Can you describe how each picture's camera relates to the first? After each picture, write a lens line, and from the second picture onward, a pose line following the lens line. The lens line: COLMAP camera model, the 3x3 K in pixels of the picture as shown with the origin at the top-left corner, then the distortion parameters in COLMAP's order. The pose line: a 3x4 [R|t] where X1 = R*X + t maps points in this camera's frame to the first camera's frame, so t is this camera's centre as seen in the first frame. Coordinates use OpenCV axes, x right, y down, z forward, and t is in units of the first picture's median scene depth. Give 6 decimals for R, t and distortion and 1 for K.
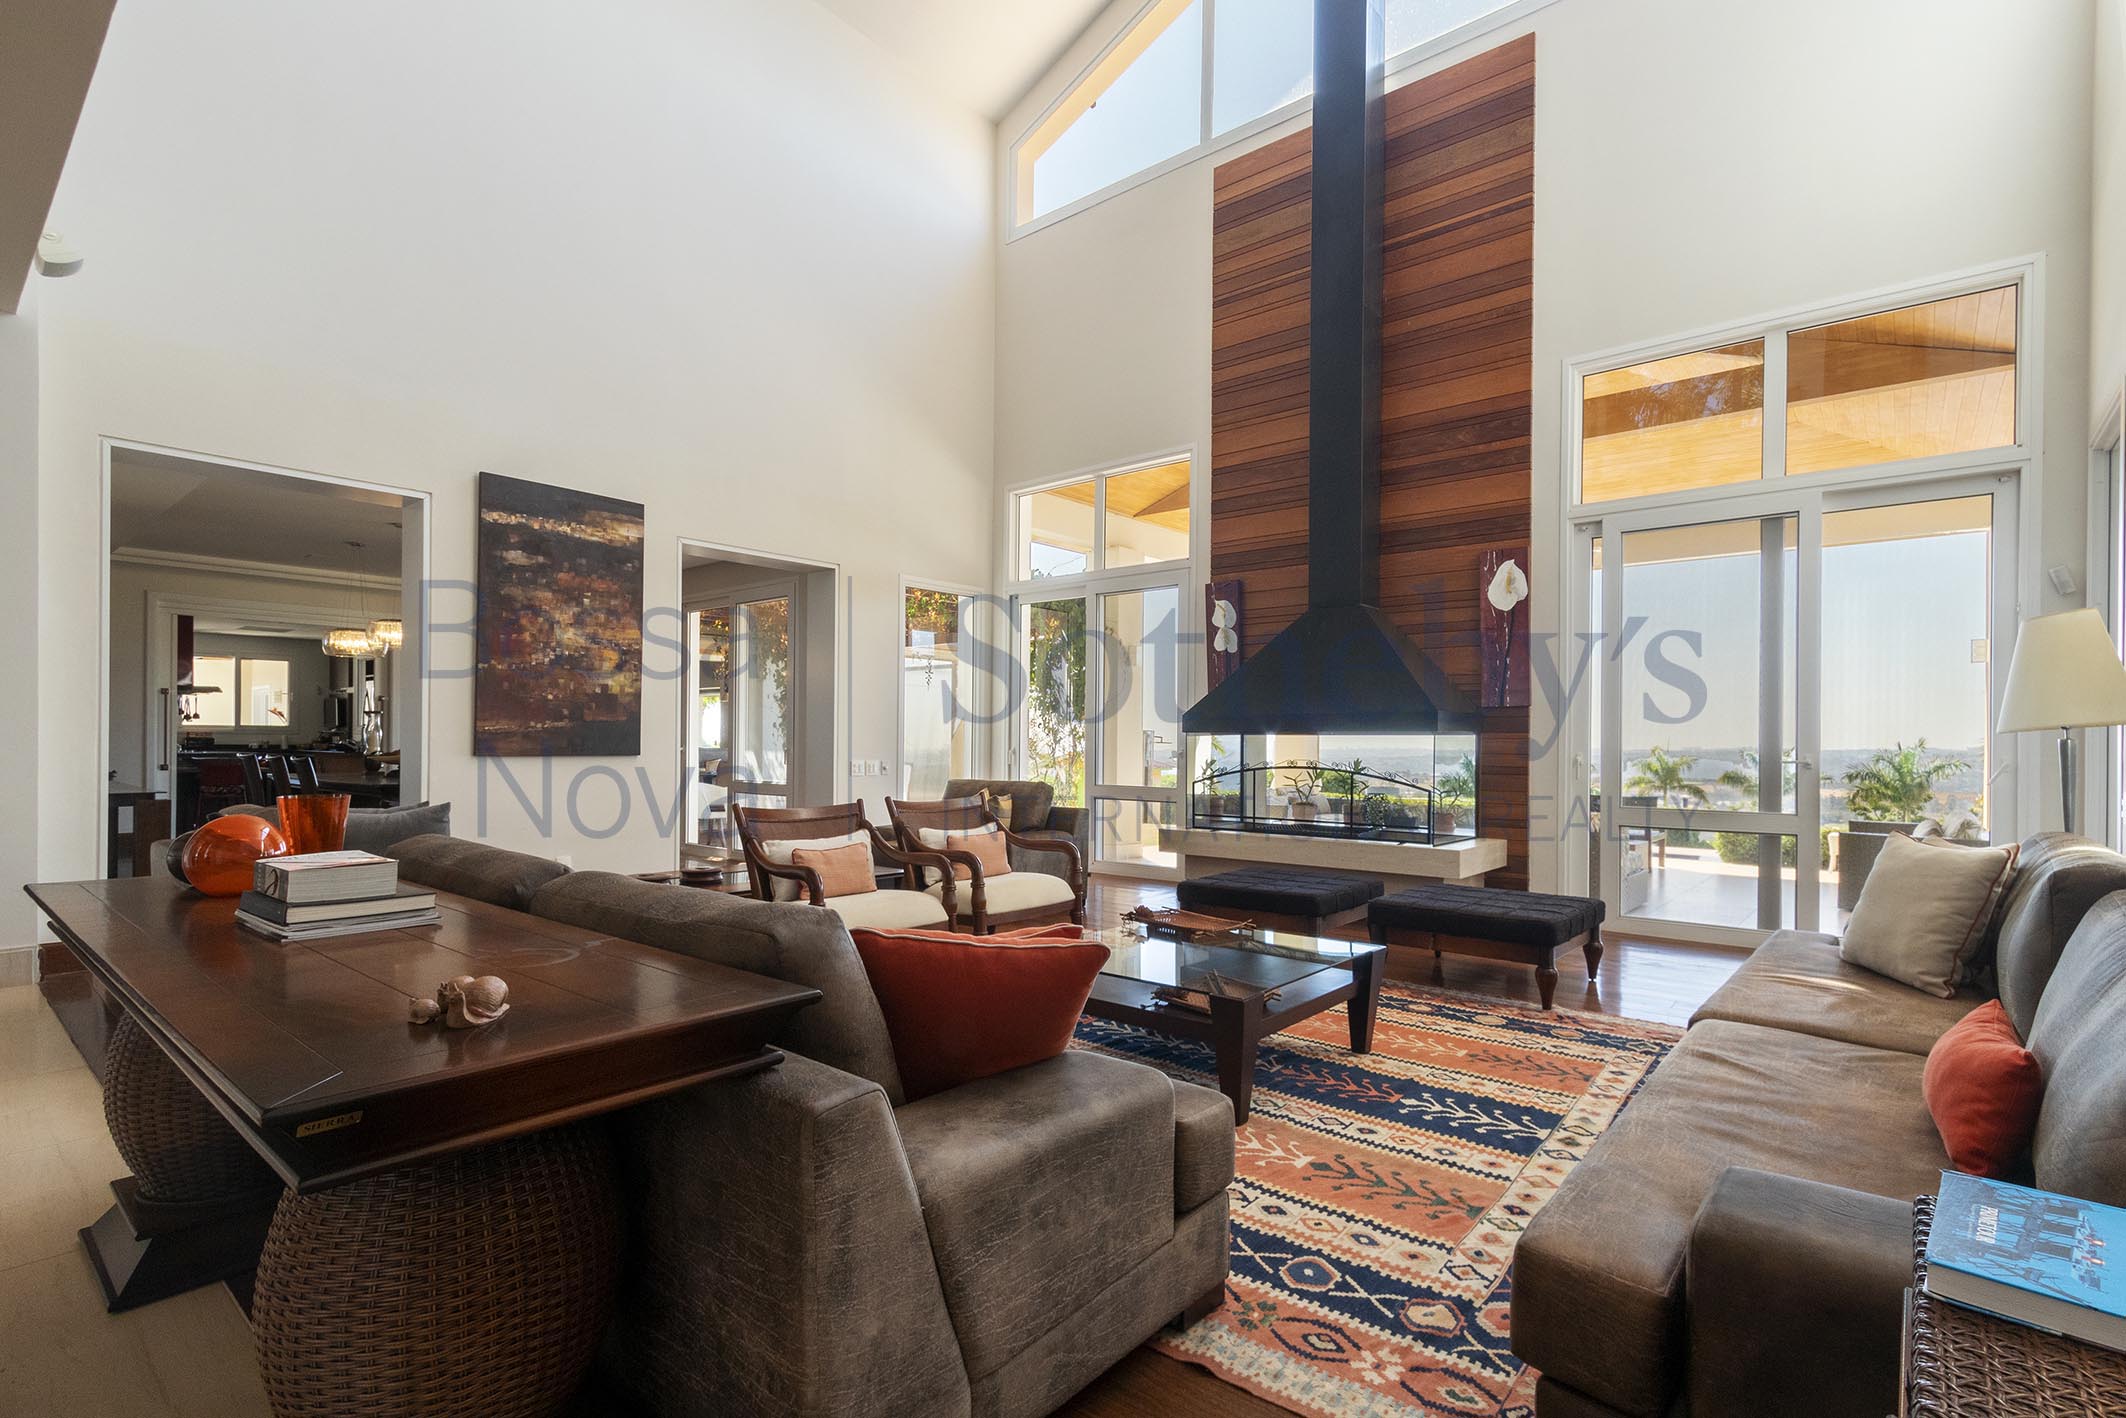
lens RADIAL K [[1001.5, 0, 1123.9], [0, 1001.5, 747.9], [0, 0, 1]] dist [0.000222, 0.000125]
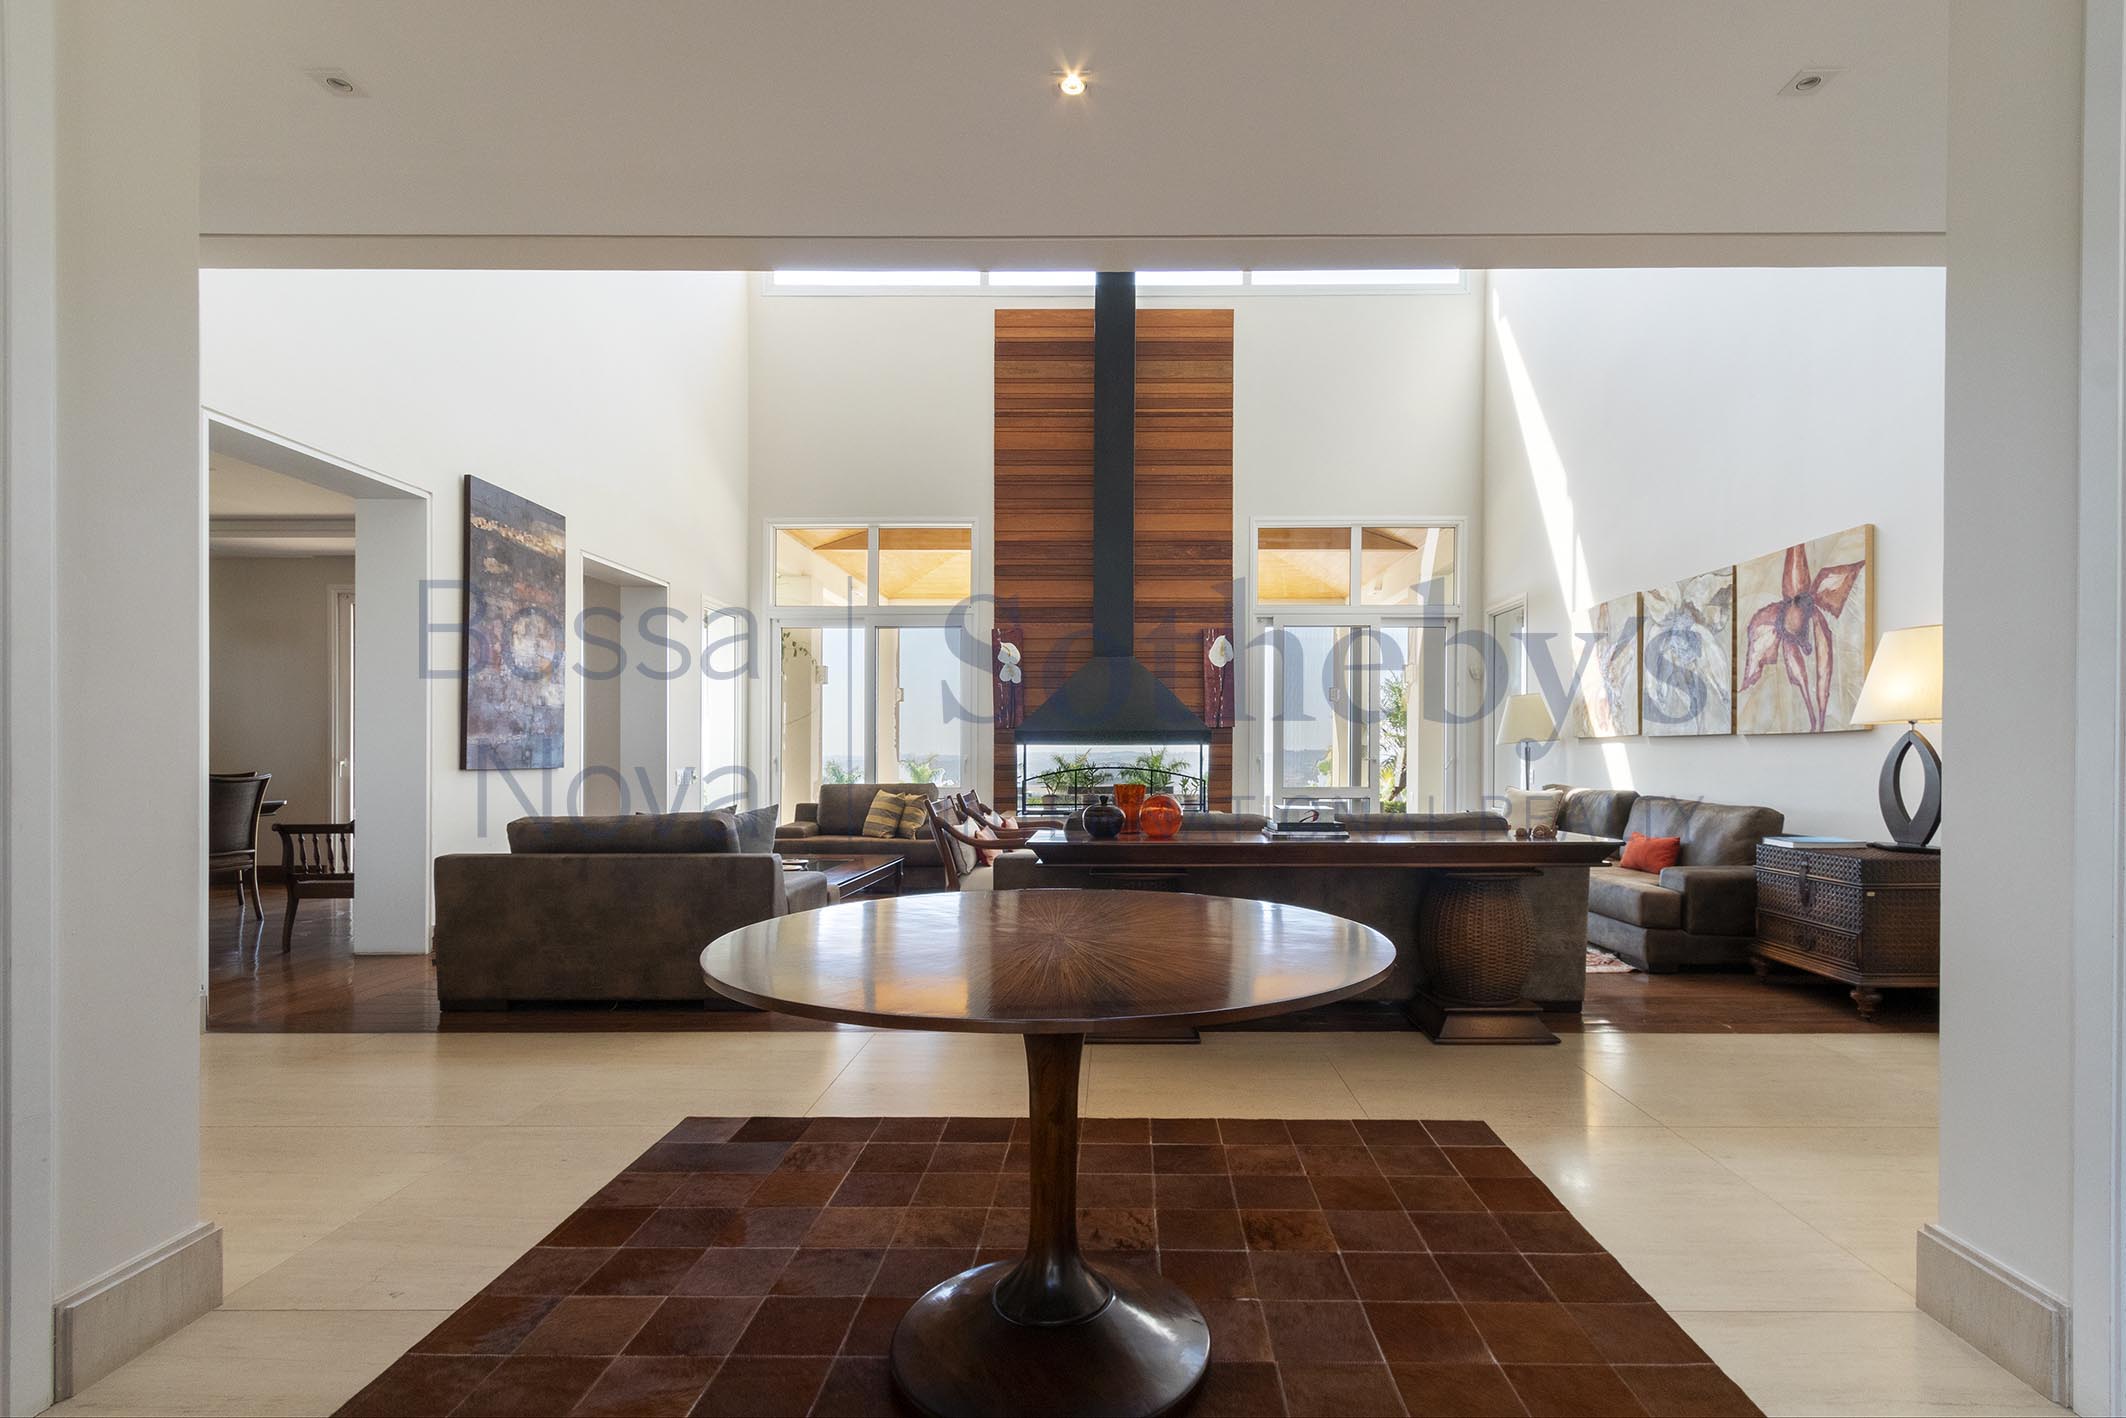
lens RADIAL K [[1001.9, 0, 1094.7], [0, 1001.9, 753.7], [0, 0, 1]] dist [0.001962, 0.000398]
pose [[0.780911, -0.009217, 0.624574, -0.730790], [0.008279, 0.999956, 0.004406, -0.007507], [-0.624587, 0.001730, 0.780953, -0.113058]]
